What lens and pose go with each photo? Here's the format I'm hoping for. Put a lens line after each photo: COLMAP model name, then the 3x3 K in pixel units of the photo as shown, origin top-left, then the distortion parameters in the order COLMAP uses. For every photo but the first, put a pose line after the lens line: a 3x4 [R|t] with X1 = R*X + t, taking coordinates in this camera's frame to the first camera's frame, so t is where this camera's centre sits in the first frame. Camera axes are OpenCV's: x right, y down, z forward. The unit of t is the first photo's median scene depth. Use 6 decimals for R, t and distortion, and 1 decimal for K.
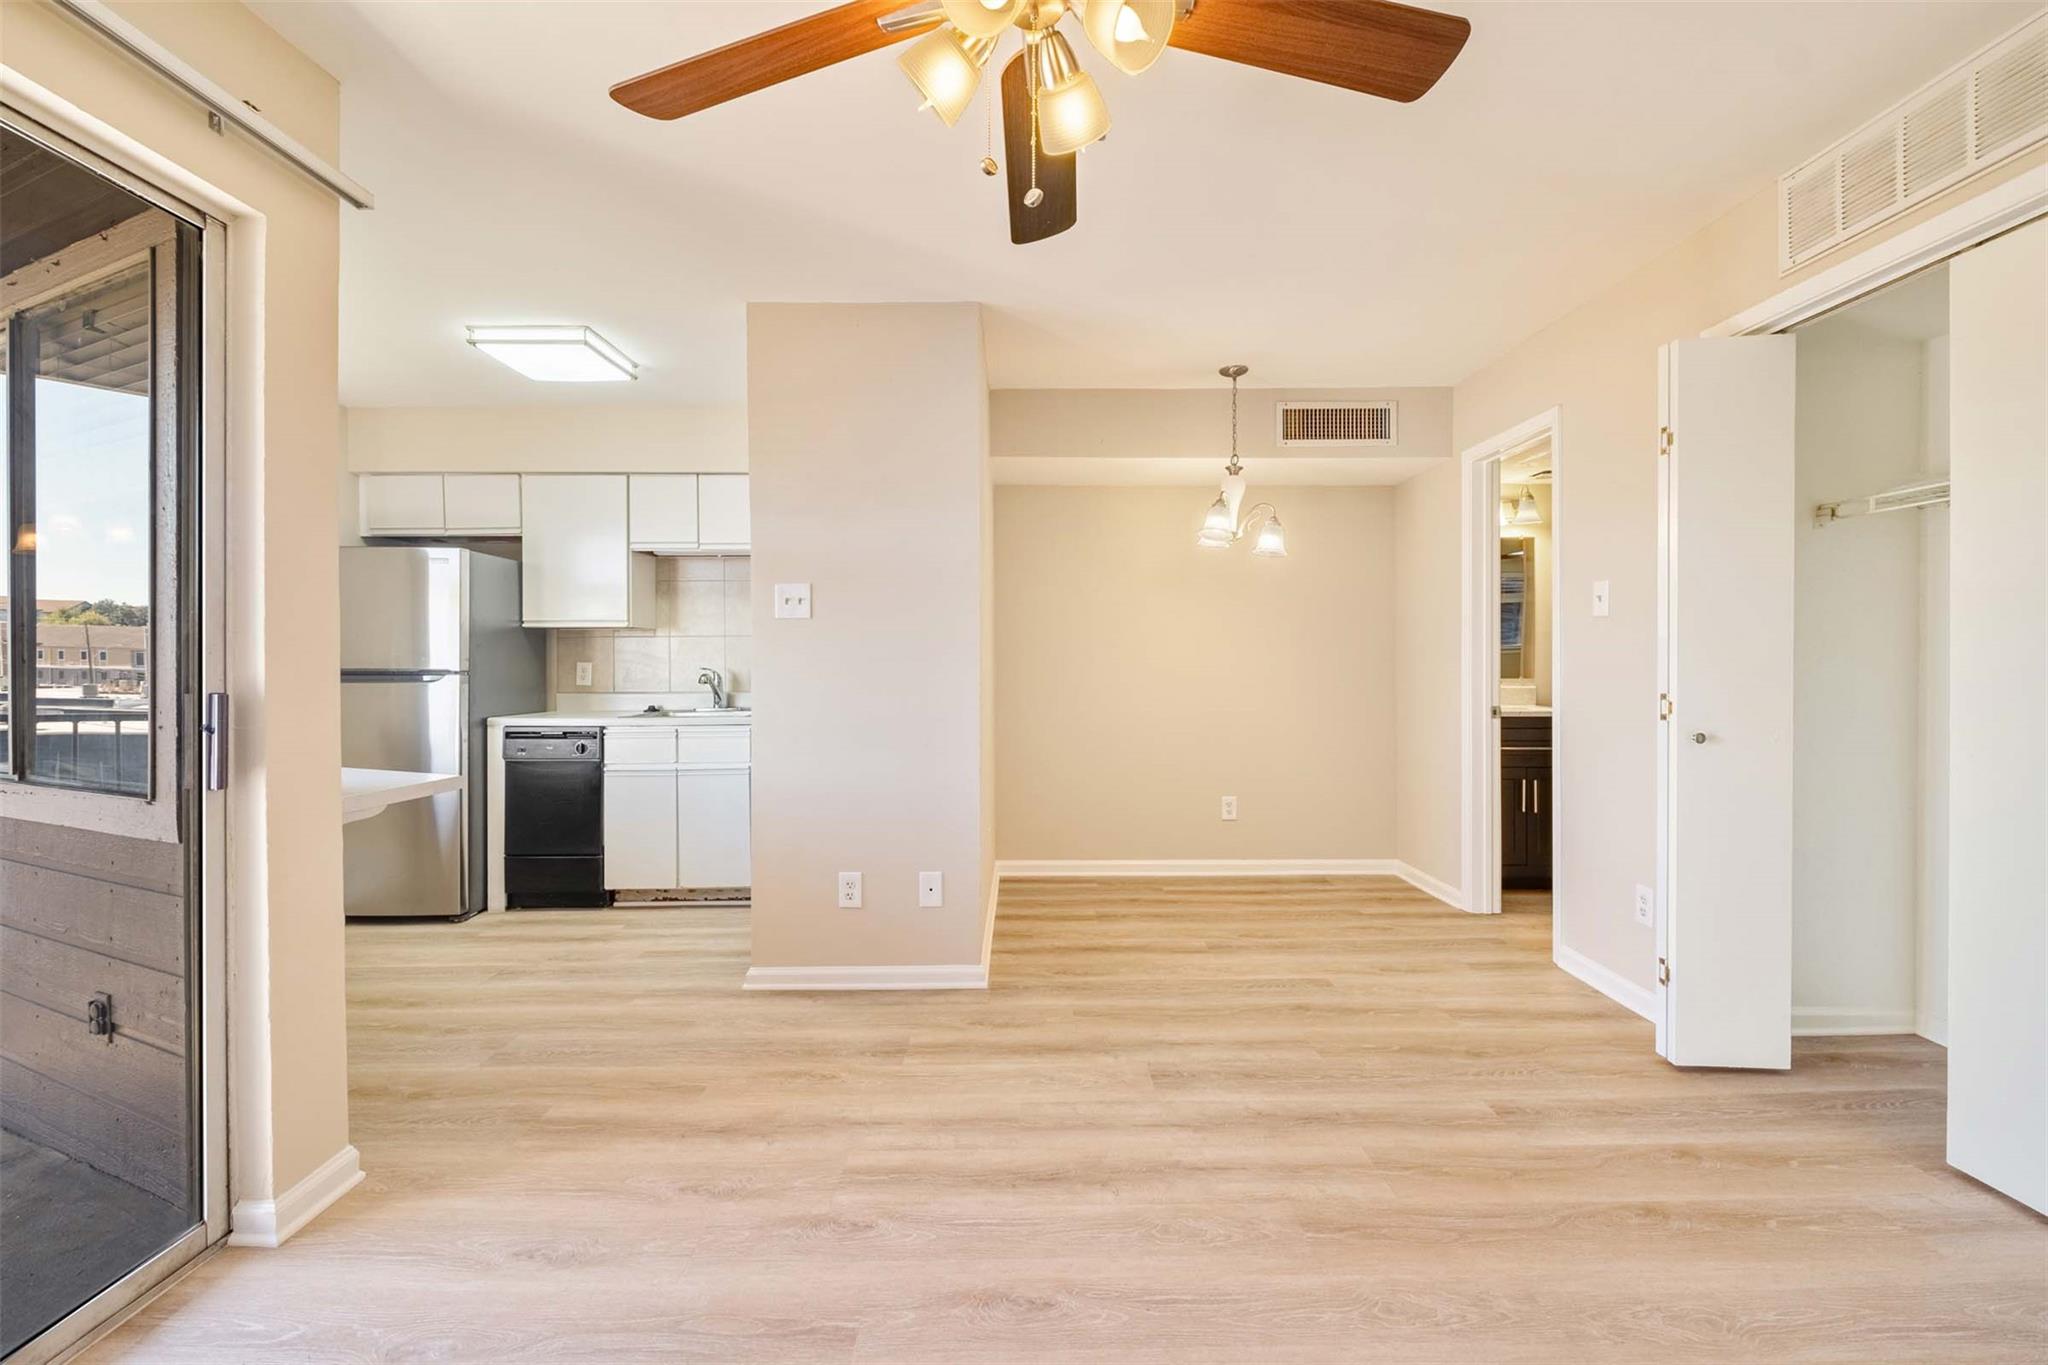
lens RADIAL K [[885.0, 0, 1024.7], [0, 885.0, 666.6], [0, 0, 1]] dist [0.002503, -0.000316]
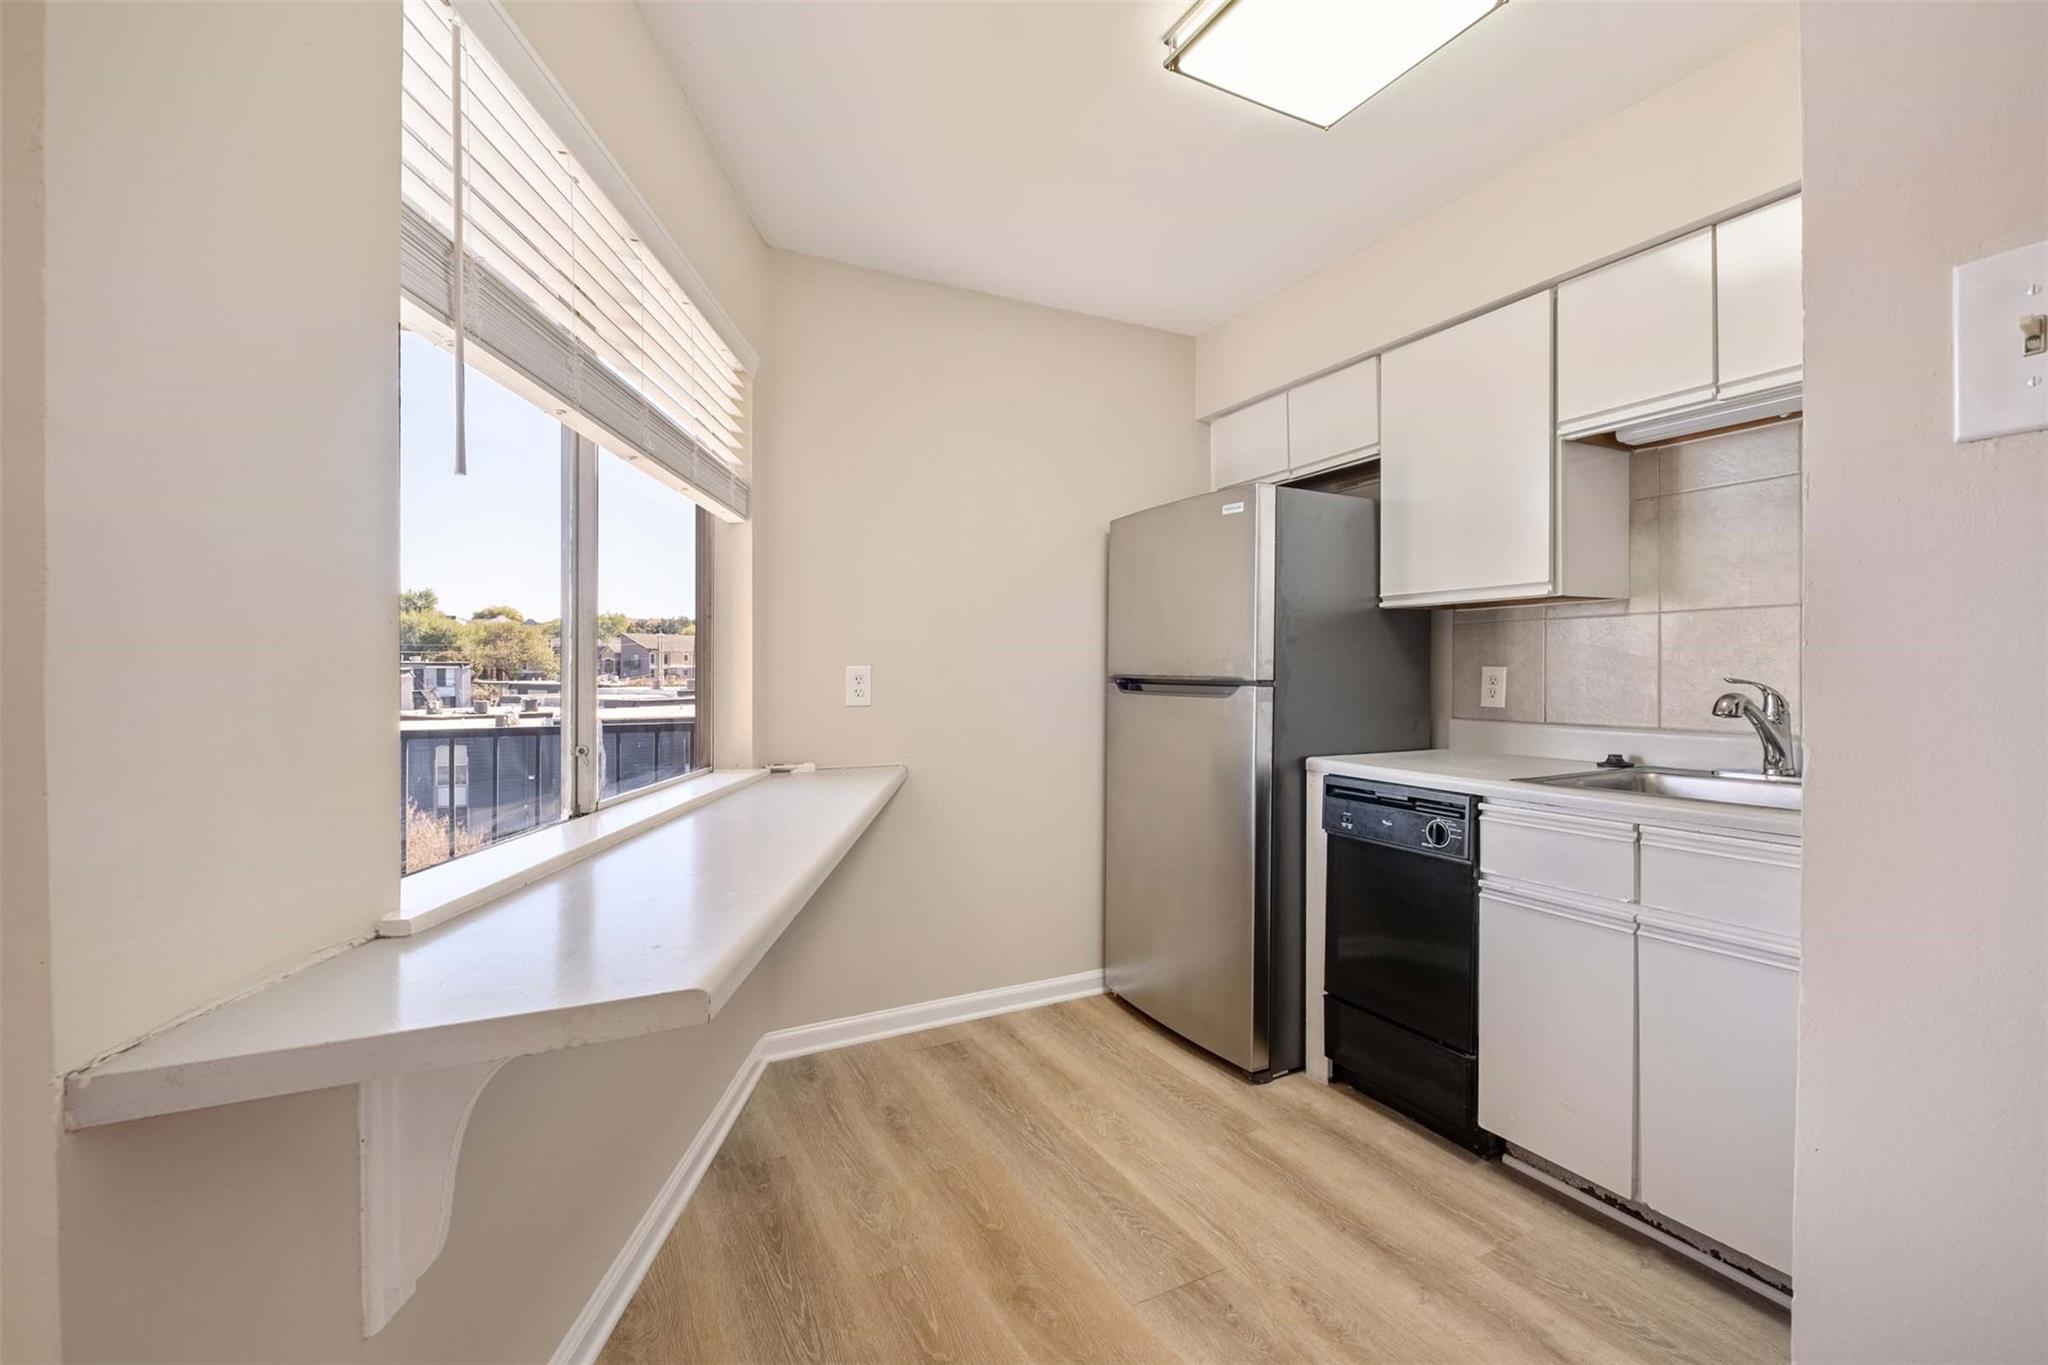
lens RADIAL K [[882.2, 0, 1029.3], [0, 882.2, 673.6], [0, 0, 1]] dist [0.002122, -0.000049]
pose [[0.459345, 0.006701, -0.888233, -0.159645], [-0.005854, 0.999973, 0.004517, -0.001625], [0.888239, 0.003125, 0.459372, 0.571891]]
